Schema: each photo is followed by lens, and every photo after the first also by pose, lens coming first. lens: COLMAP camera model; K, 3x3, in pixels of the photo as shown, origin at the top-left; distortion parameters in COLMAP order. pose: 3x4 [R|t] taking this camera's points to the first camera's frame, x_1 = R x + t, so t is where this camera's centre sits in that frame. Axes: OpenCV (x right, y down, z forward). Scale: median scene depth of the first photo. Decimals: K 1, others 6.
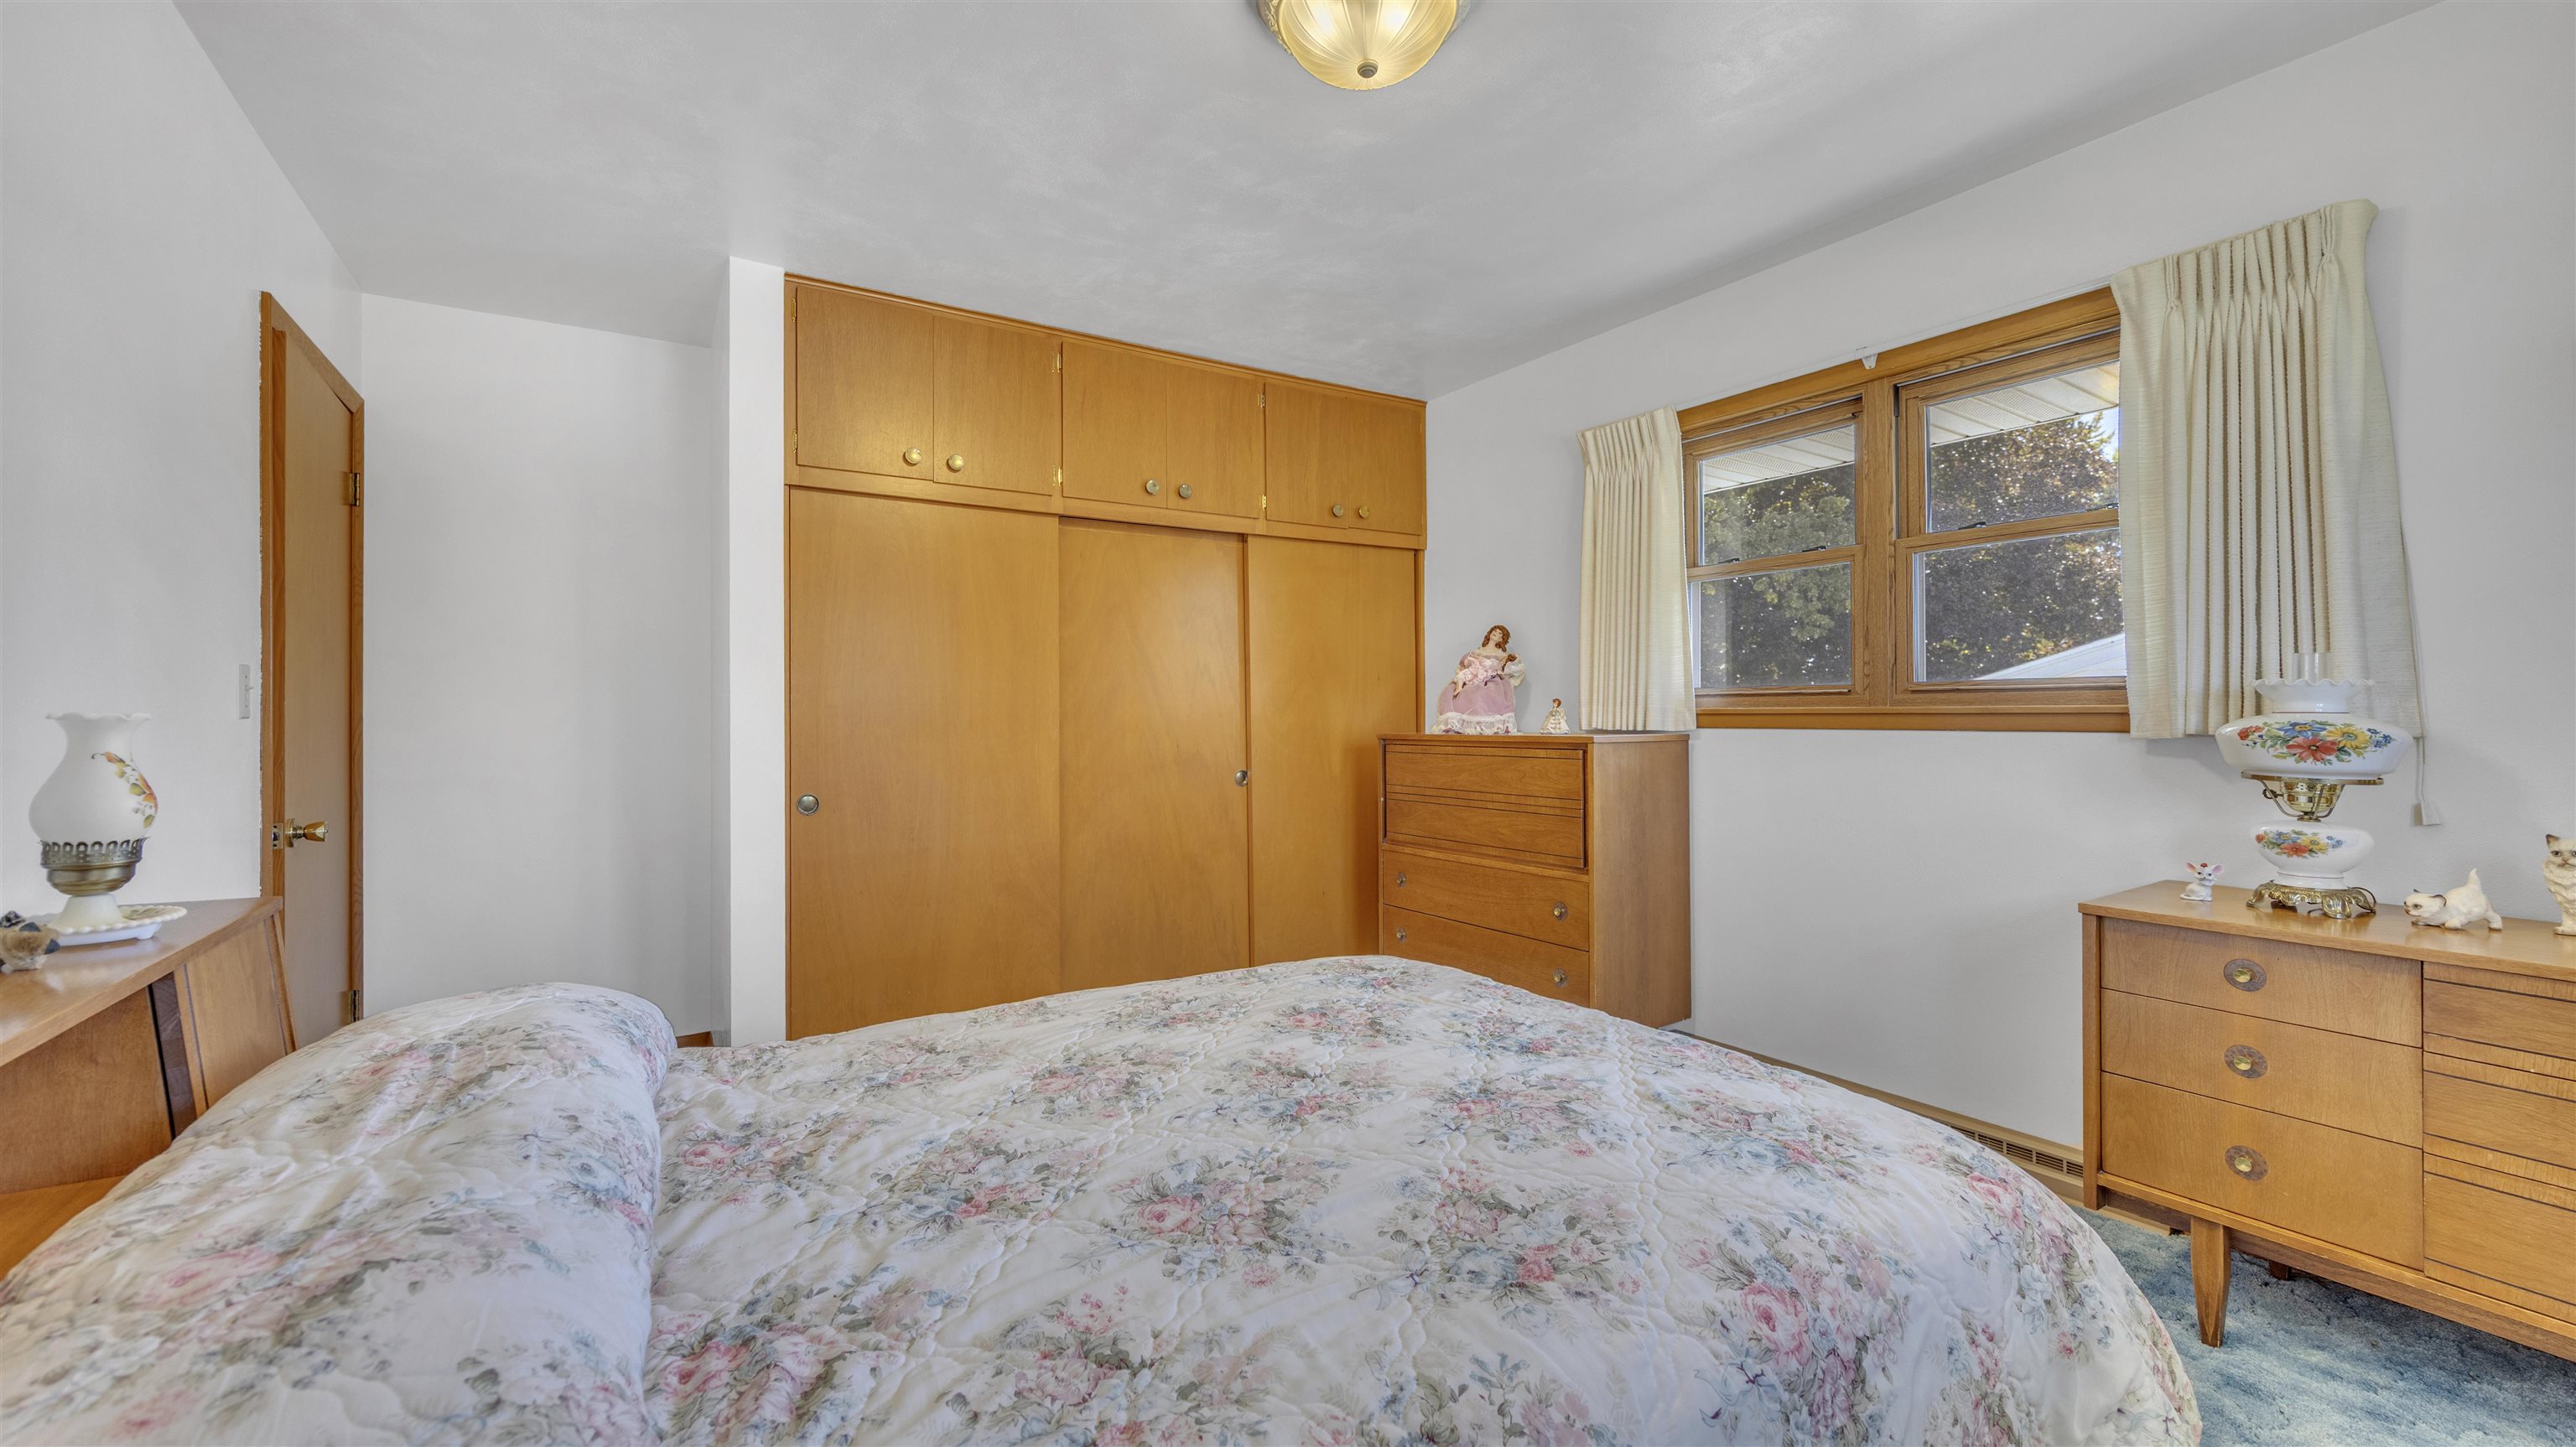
lens RADIAL K [[972.3, 0, 1272.2], [0, 972.3, 703.5], [0, 0, 1]] dist [-0.000151, 0.000053]
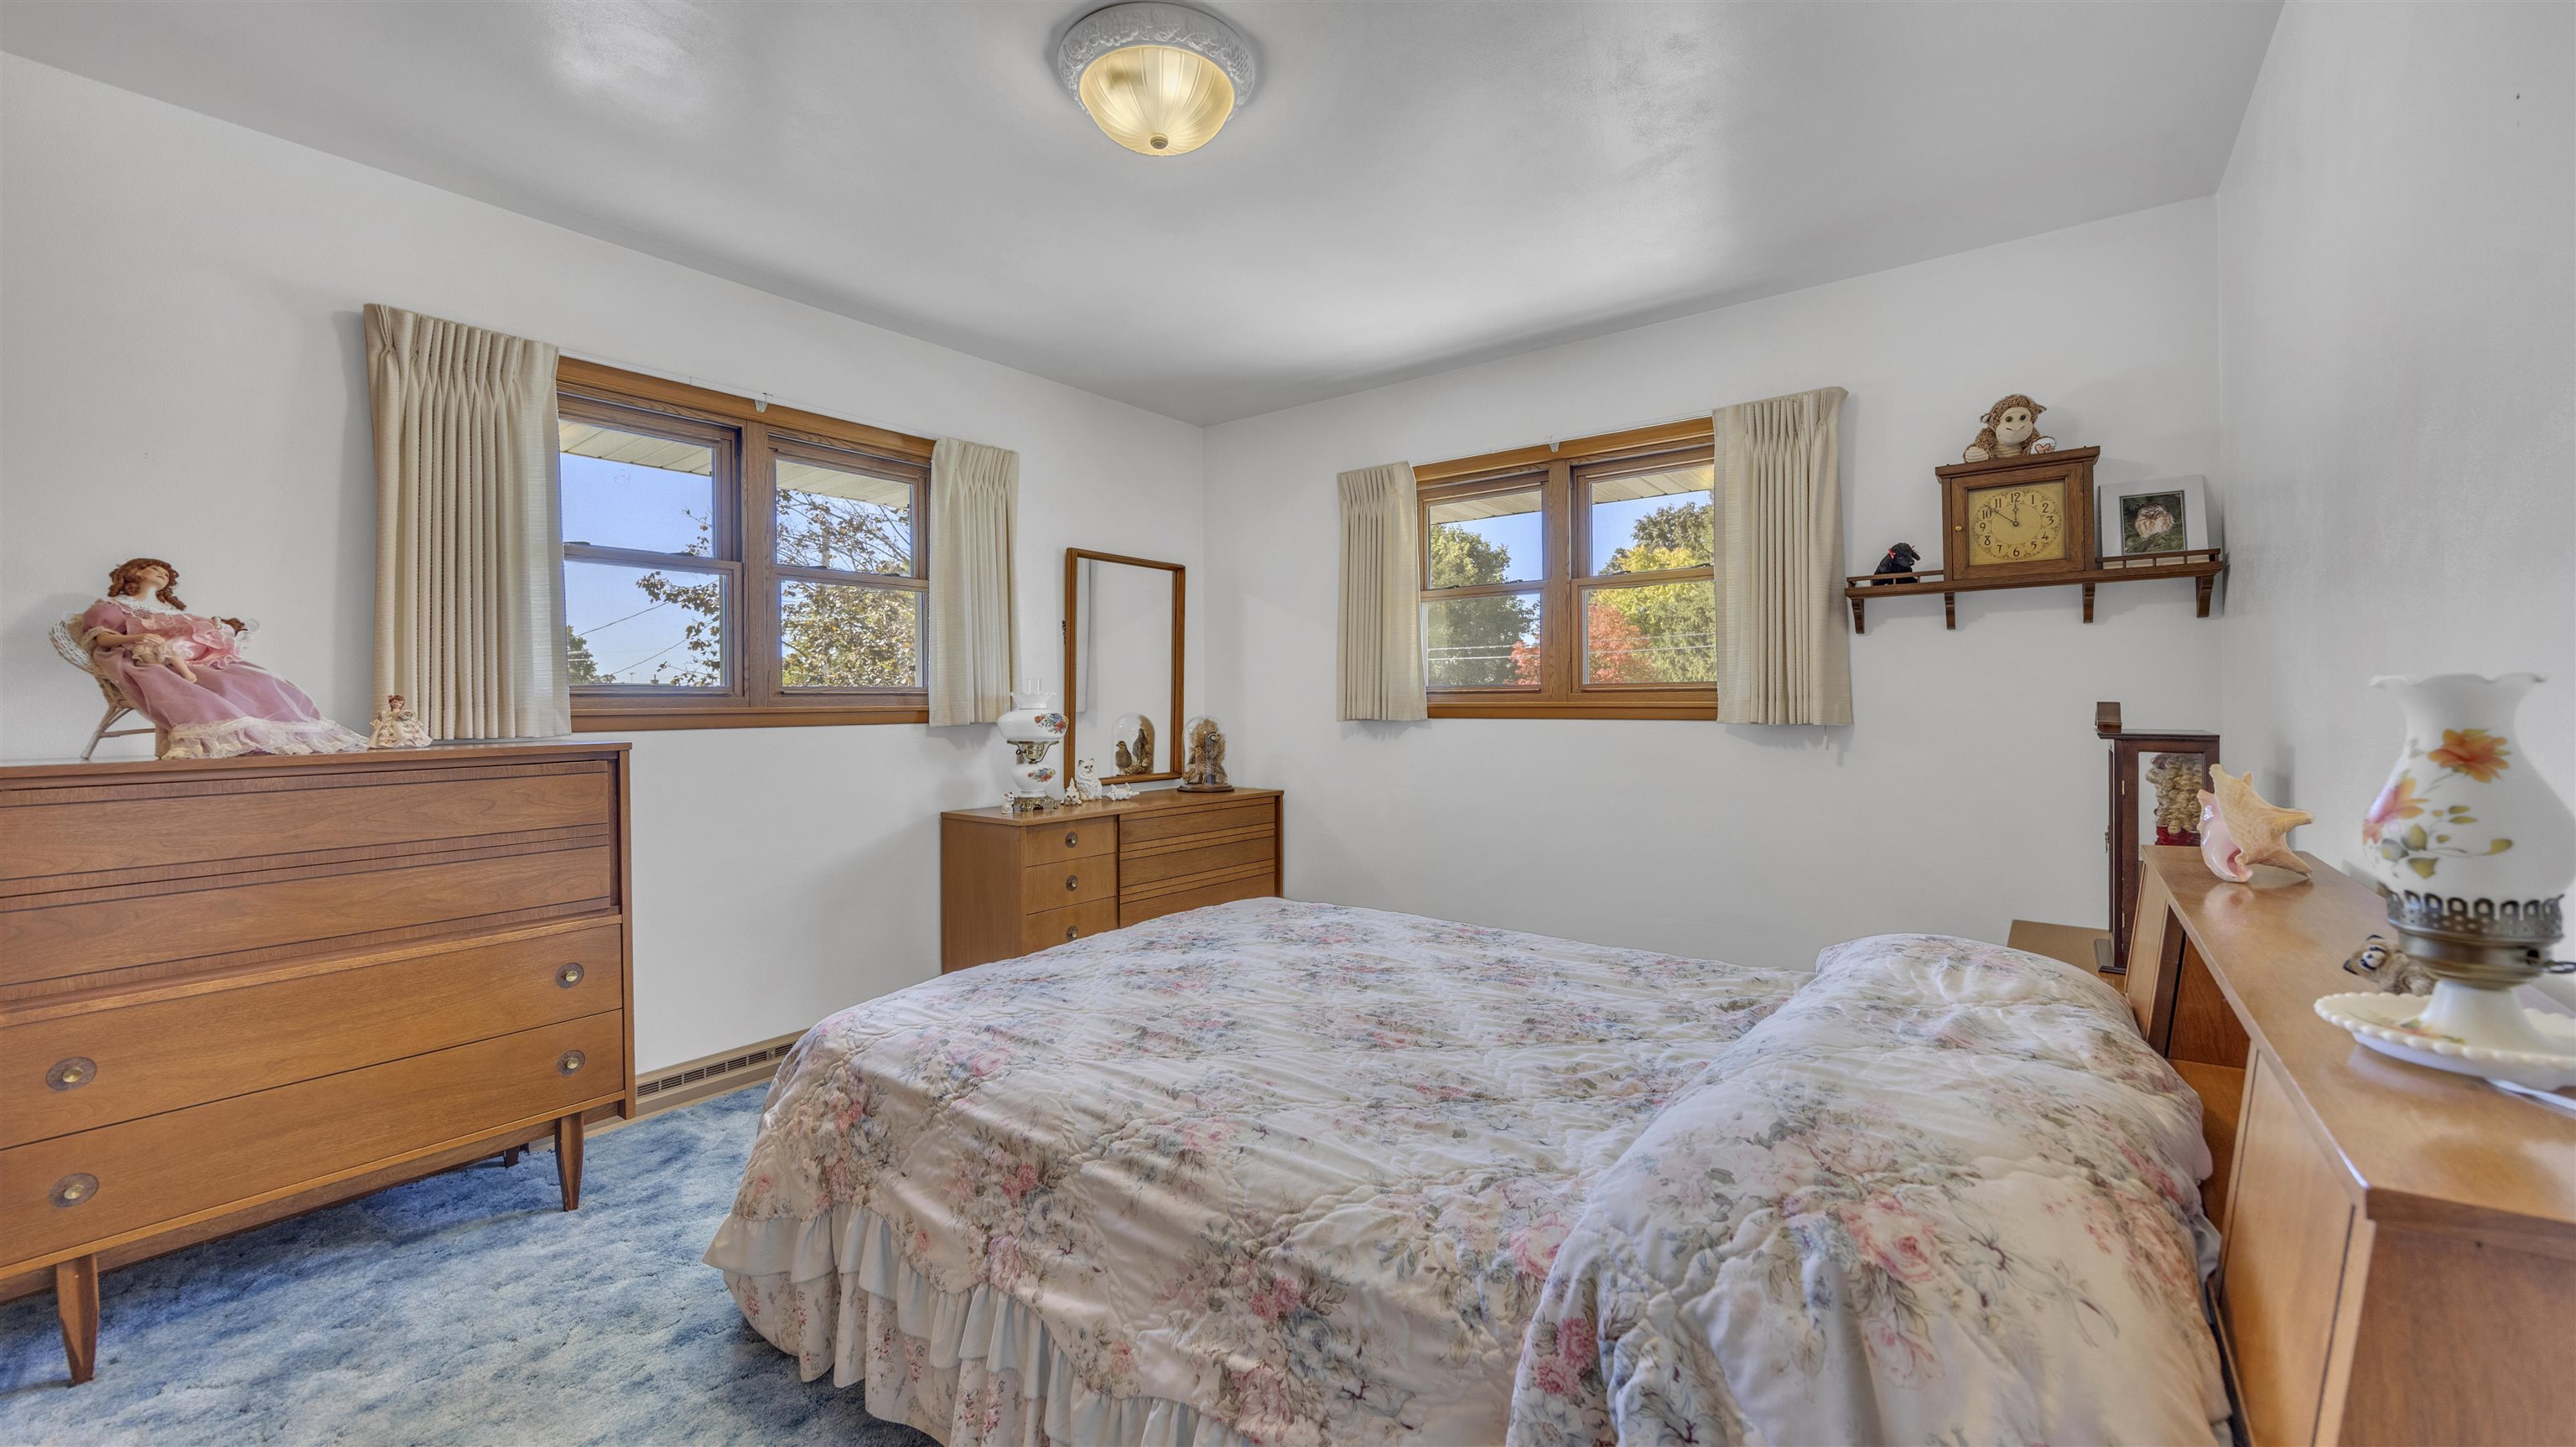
lens RADIAL K [[972.3, 0, 1272.2], [0, 972.3, 703.5], [0, 0, 1]] dist [-0.000151, 0.000053]
pose [[-0.313536, 0.009920, 0.949525, -0.658231], [0.003483, 0.999951, -0.009297, 0.011604], [-0.949570, 0.000393, -0.313555, 0.792934]]
